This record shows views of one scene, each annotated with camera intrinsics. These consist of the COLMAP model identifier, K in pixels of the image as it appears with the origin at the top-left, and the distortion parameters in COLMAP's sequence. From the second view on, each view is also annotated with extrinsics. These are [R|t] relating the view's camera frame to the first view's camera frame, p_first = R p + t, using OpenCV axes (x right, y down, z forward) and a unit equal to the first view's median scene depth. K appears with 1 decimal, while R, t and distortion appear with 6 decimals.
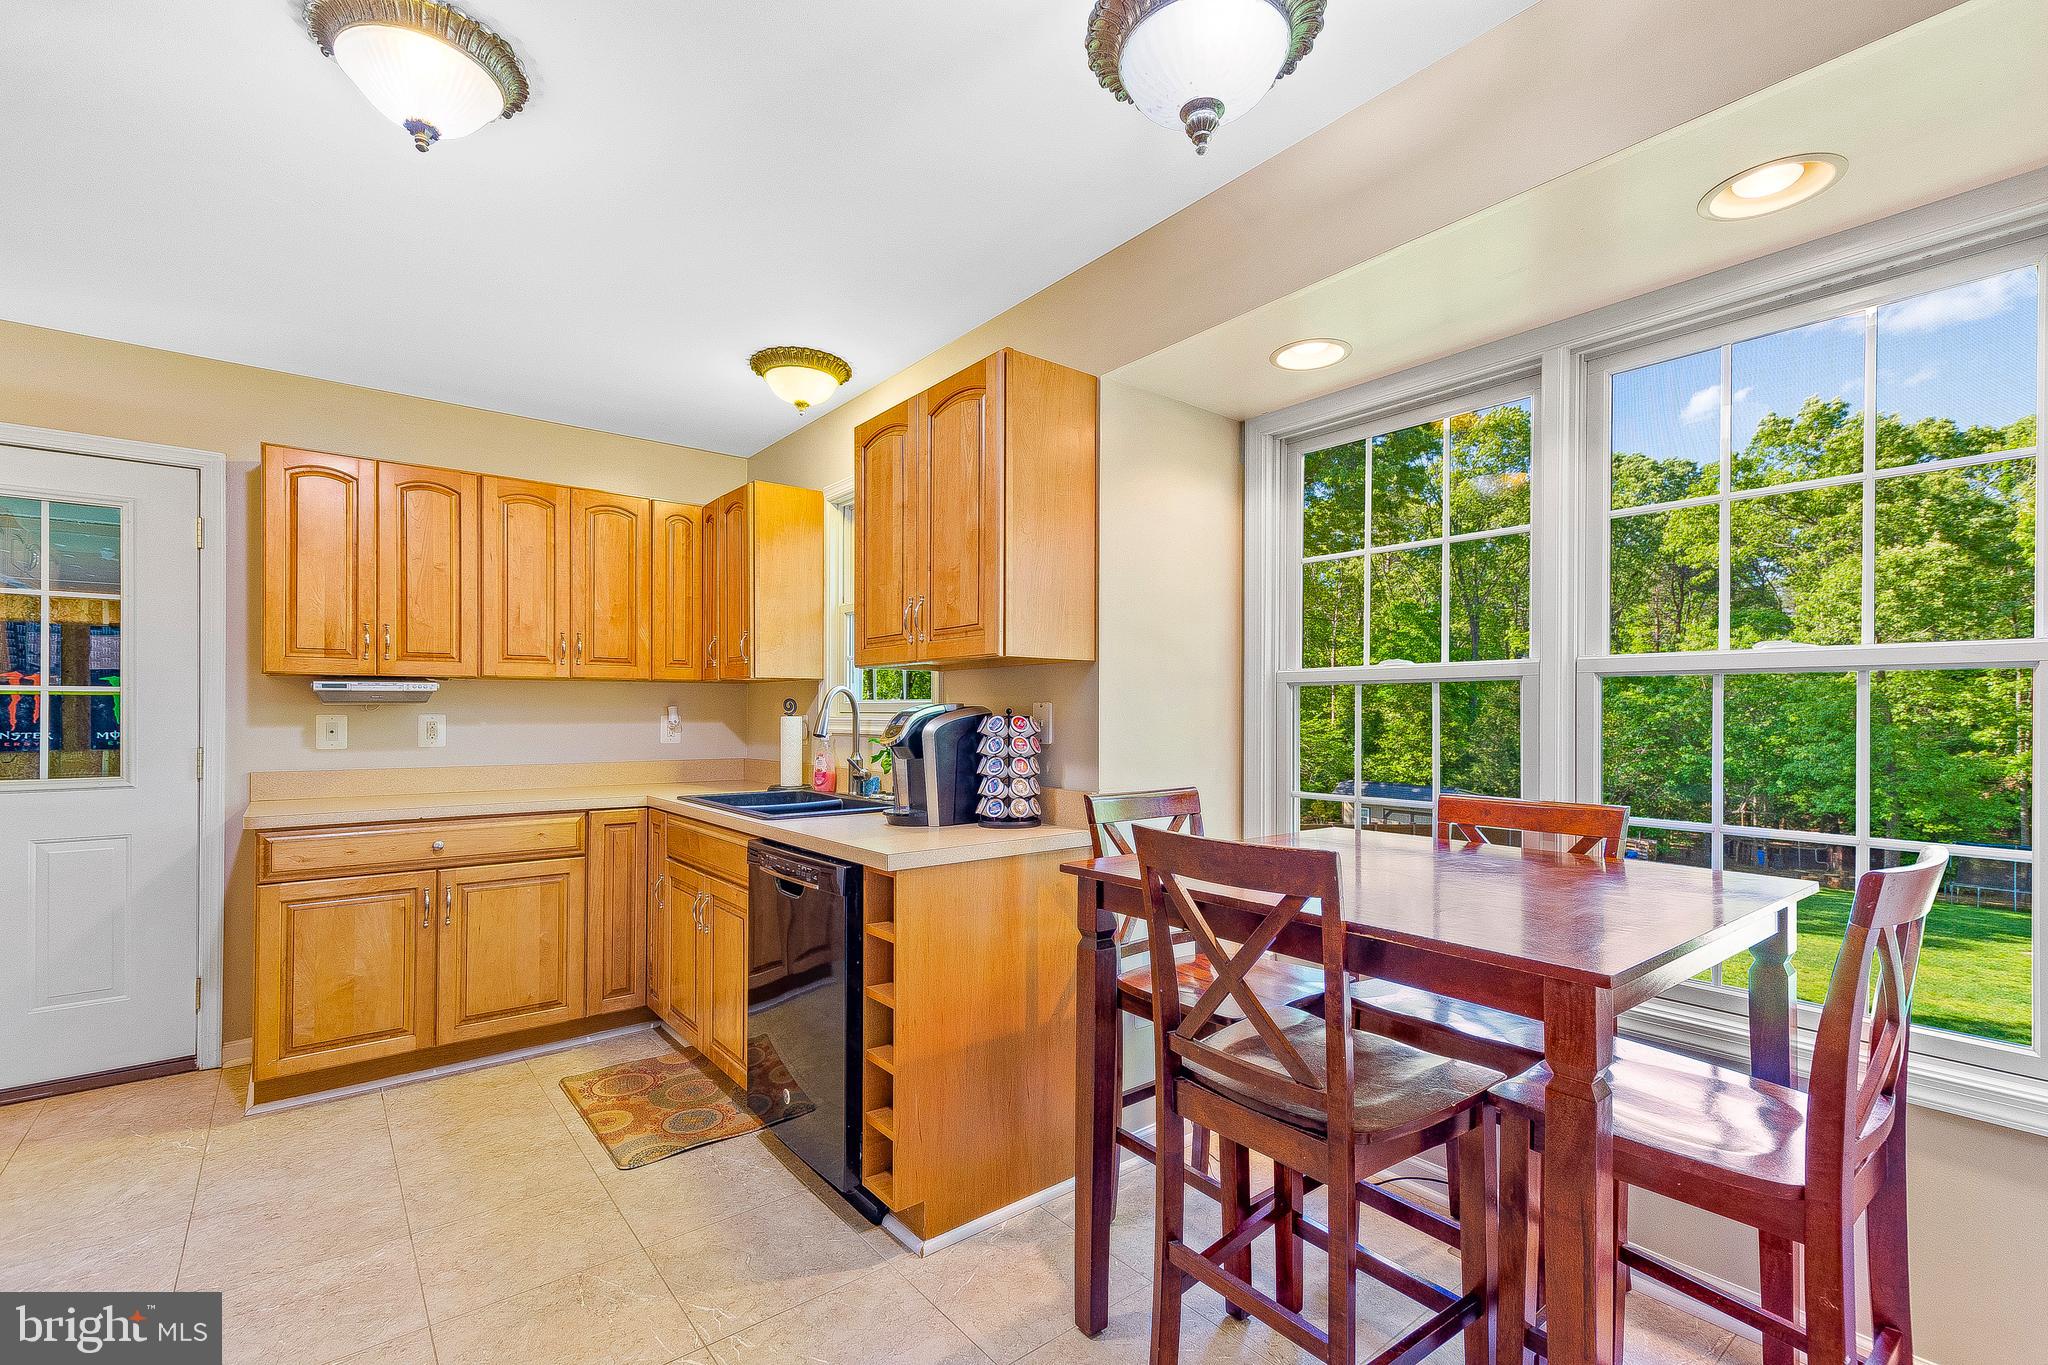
lens RADIAL K [[884.6, 0, 1023.2], [0, 884.6, 702.5], [0, 0, 1]] dist [0.002567, 0.000066]
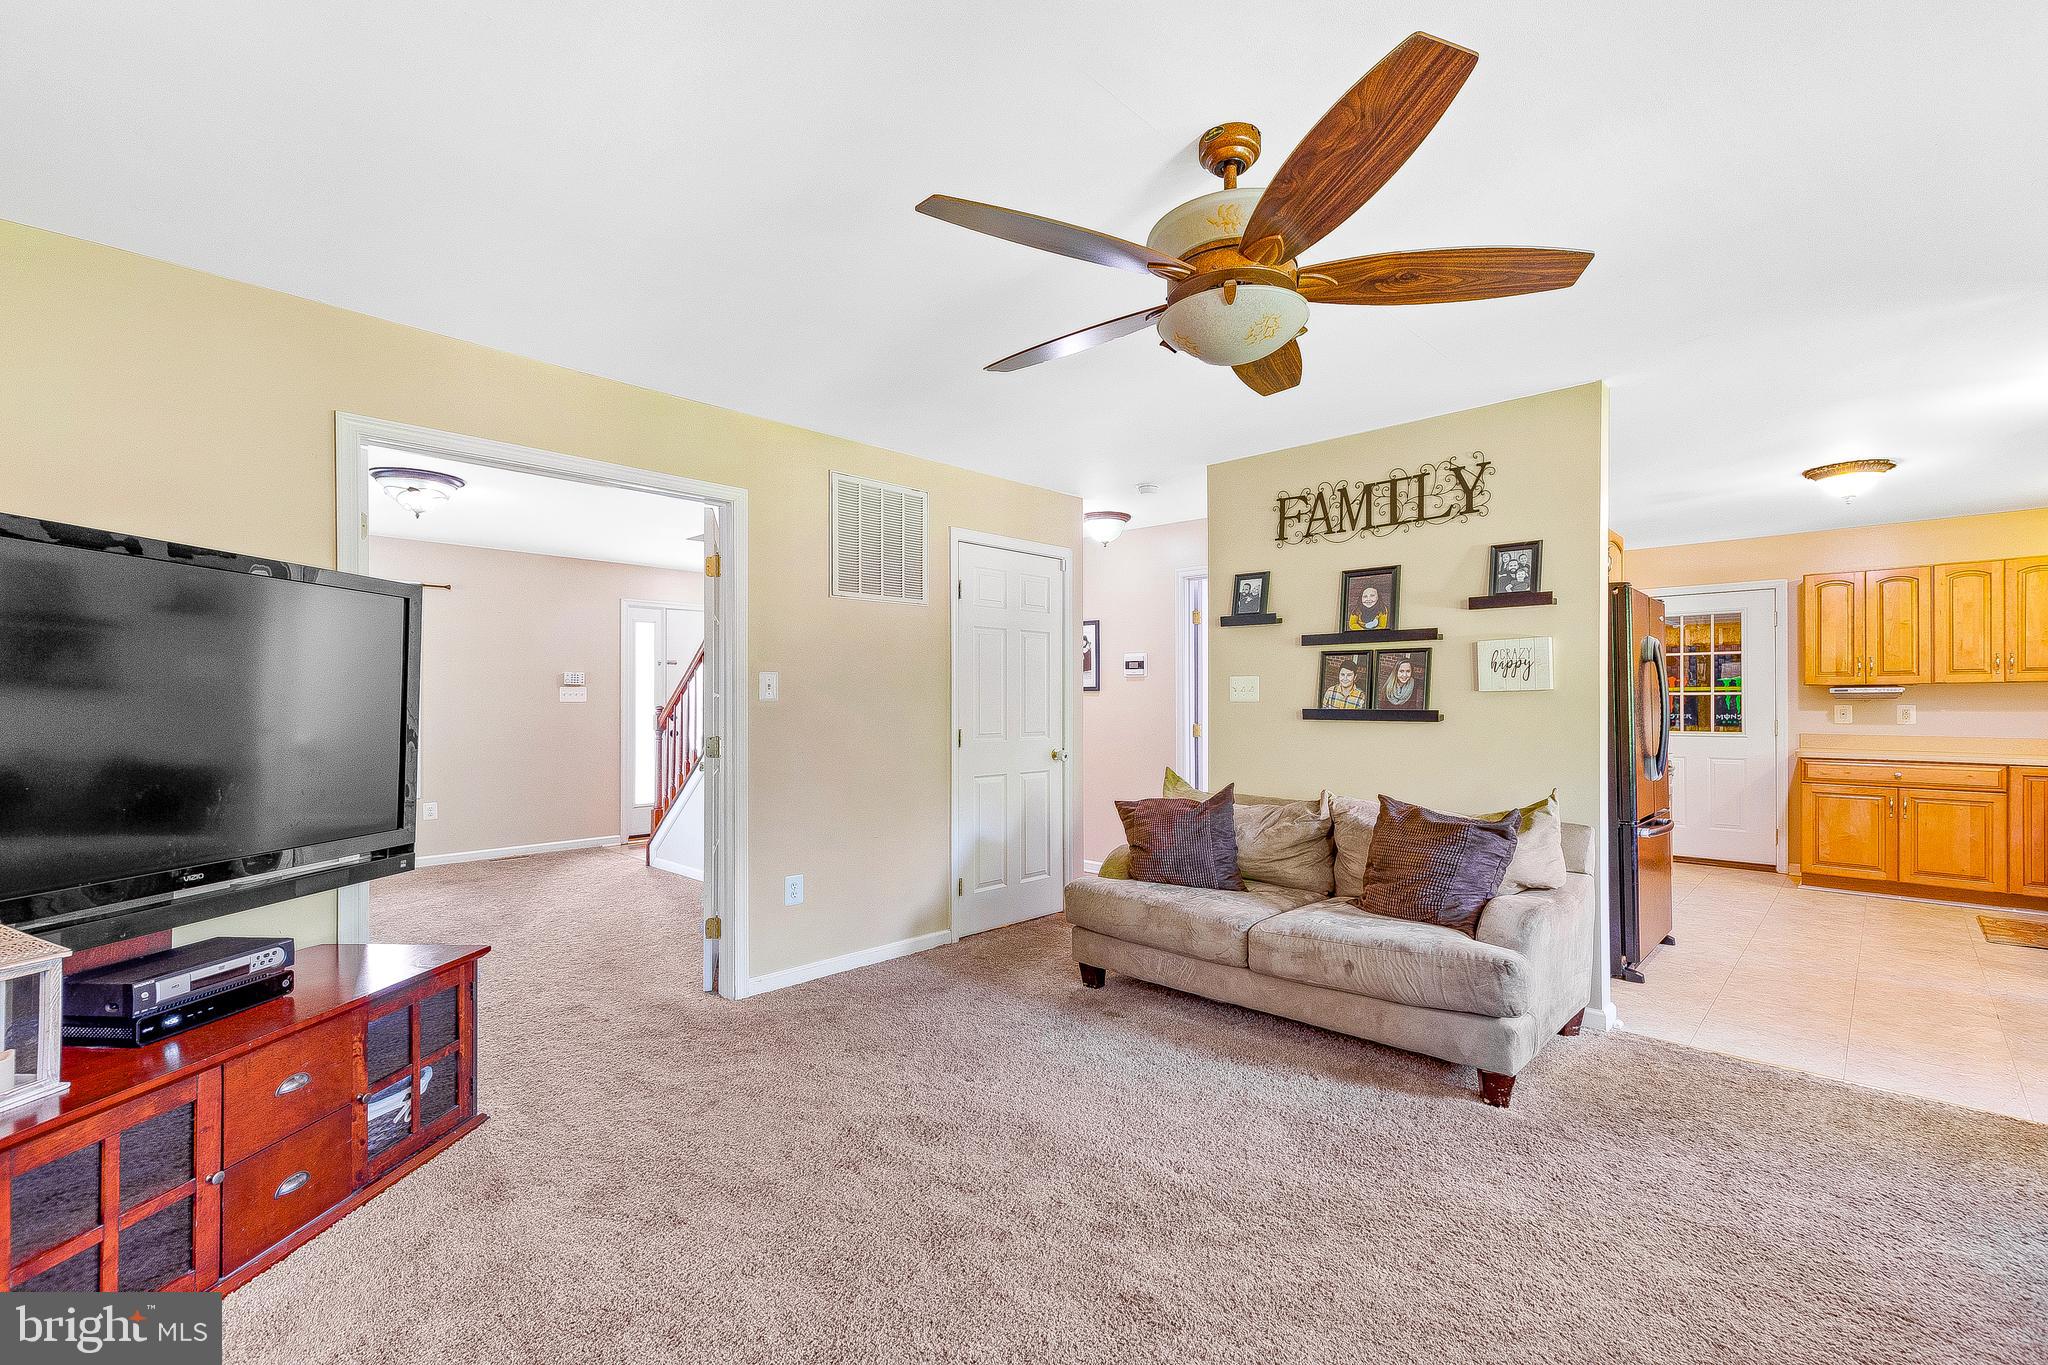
lens RADIAL K [[884.6, 0, 1023.2], [0, 884.6, 702.5], [0, 0, 1]] dist [0.002567, 0.000066]
pose [[0.116383, 0.002399, -0.993202, 0.941128], [0.012797, 0.999910, 0.003915, -0.022384], [0.993122, -0.013166, 0.116342, -1.006872]]
